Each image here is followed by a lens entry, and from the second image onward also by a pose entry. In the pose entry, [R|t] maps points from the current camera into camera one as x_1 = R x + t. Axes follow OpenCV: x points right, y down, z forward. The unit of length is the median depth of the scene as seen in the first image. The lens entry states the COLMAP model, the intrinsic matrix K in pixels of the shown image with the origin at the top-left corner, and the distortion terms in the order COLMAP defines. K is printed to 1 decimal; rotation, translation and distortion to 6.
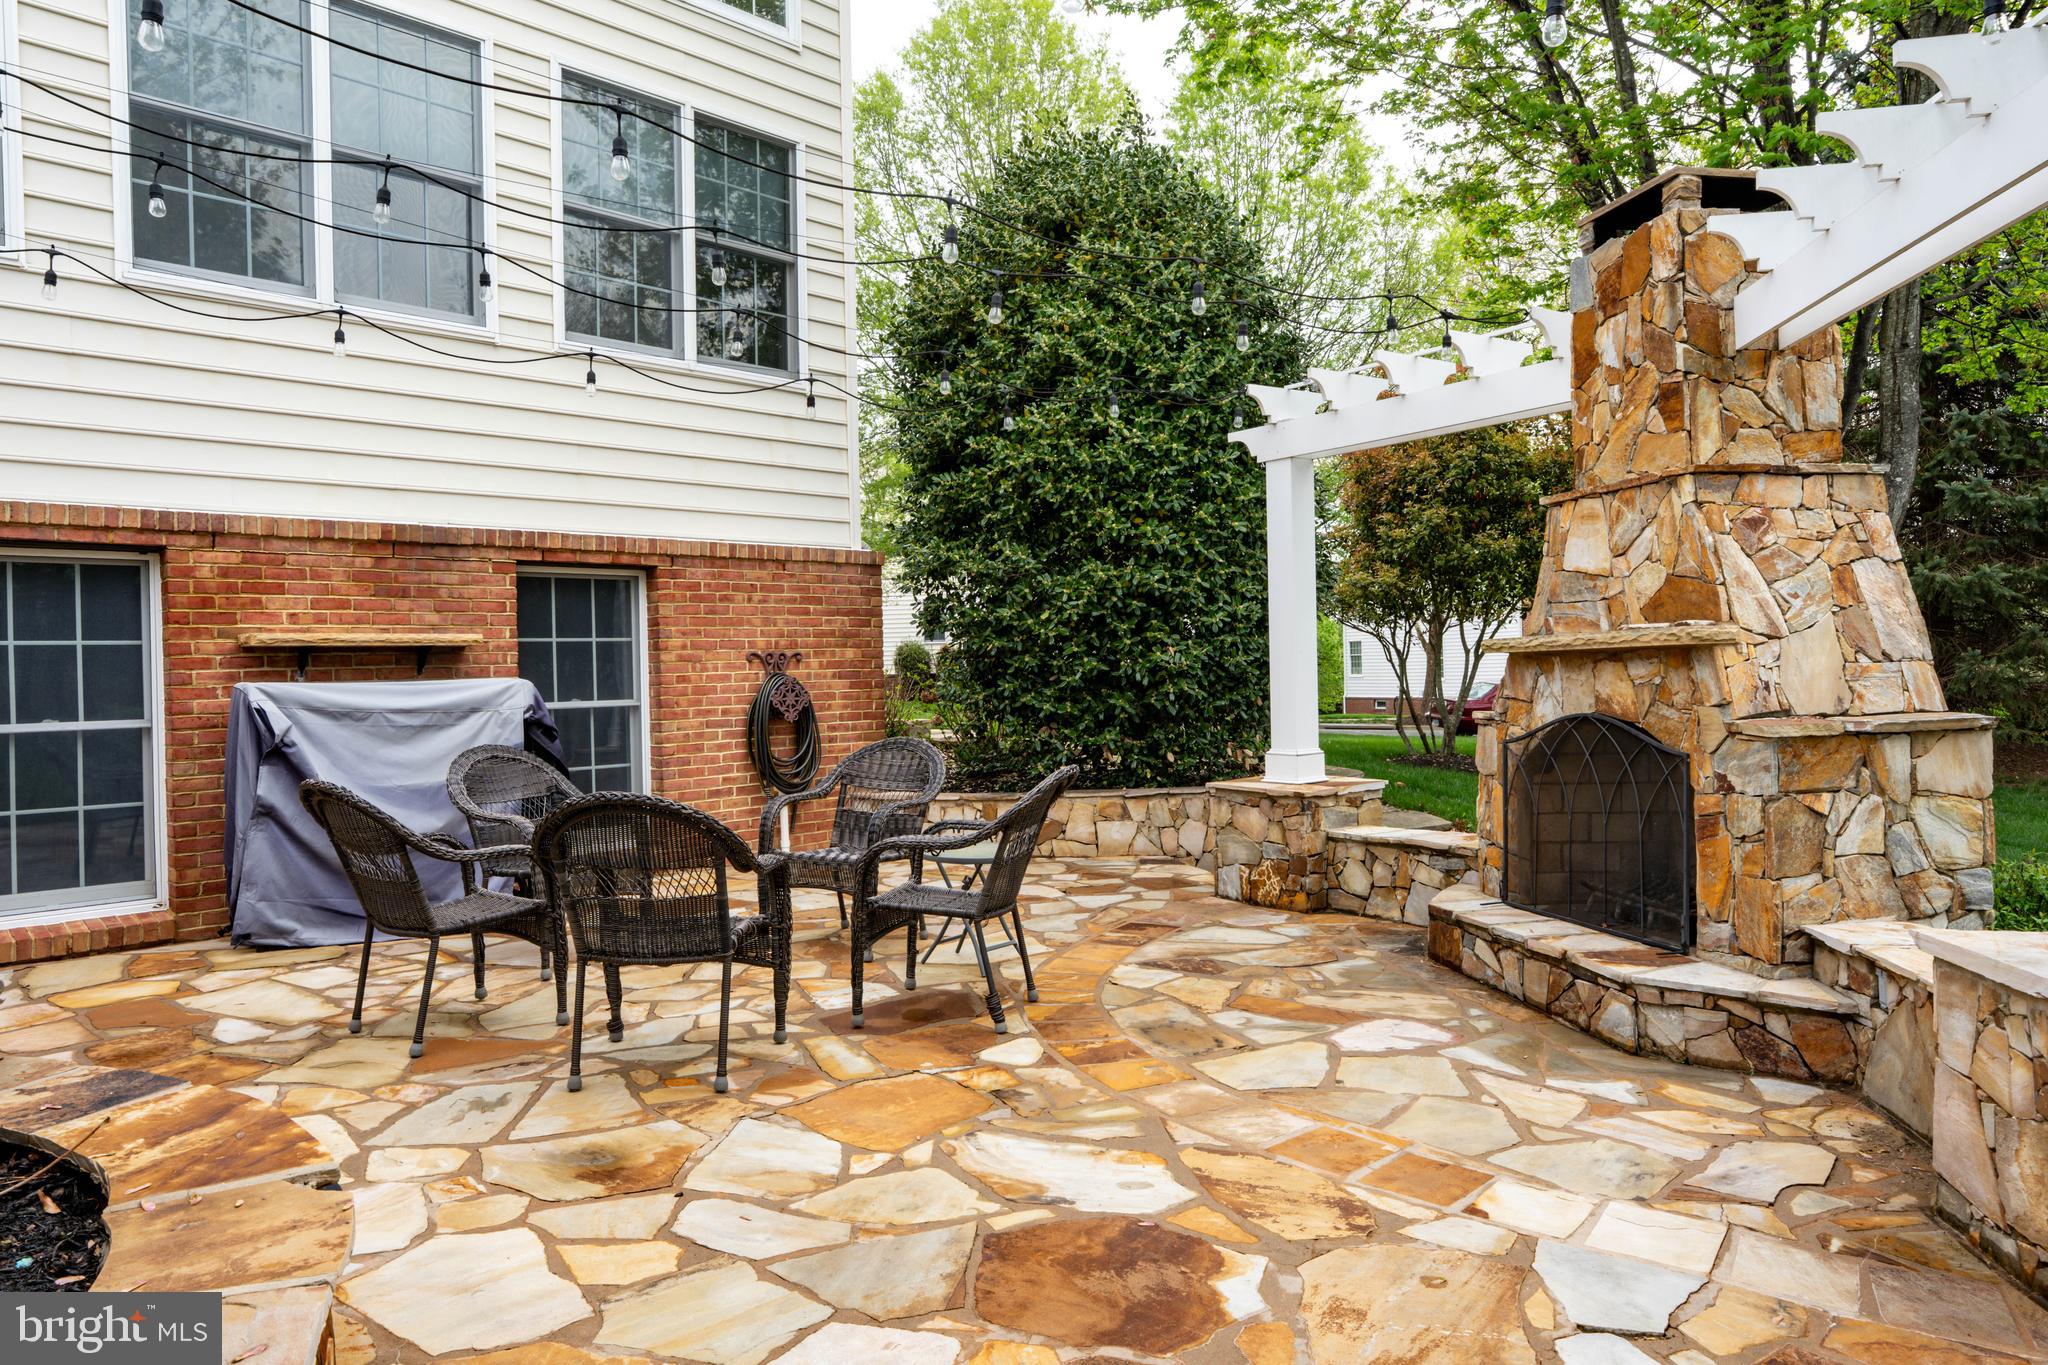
lens RADIAL K [[1309.0, 0, 1024.0], [0, 1309.0, 682.5], [0, 0, 1]] dist [-0.029483, 0.005368]
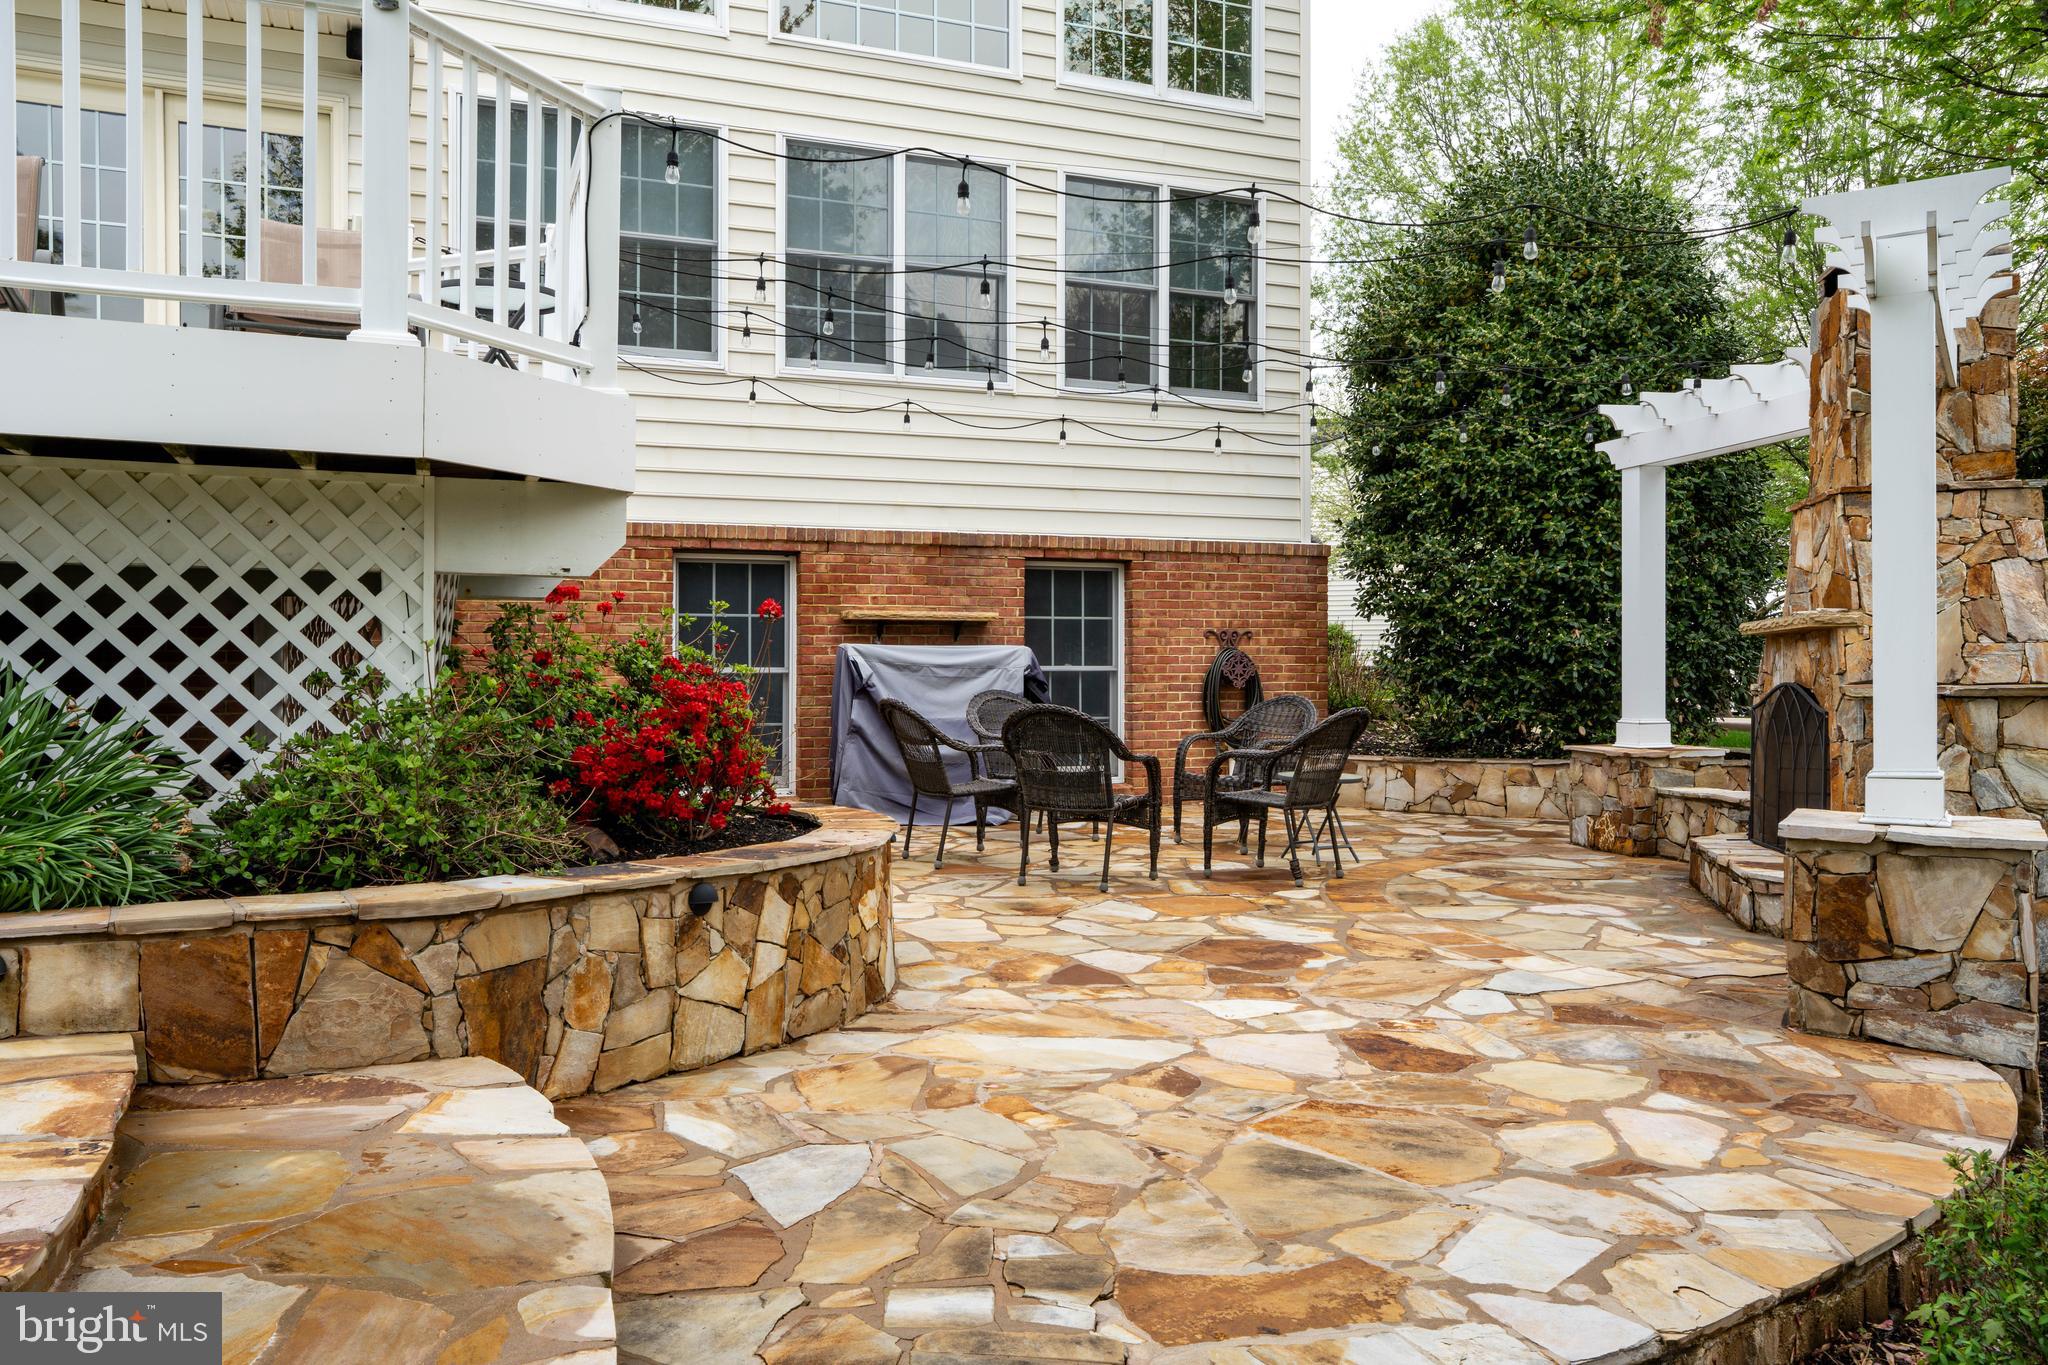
lens RADIAL K [[1562.0, 0, 1024.0], [0, 1562.0, 682.5], [0, 0, 1]] dist [0.003192, -0.000867]
pose [[0.917023, 0.026015, -0.397984, 0.243621], [-0.024611, 0.999660, 0.008636, 0.019761], [0.398073, 0.001875, 0.917352, -0.455244]]
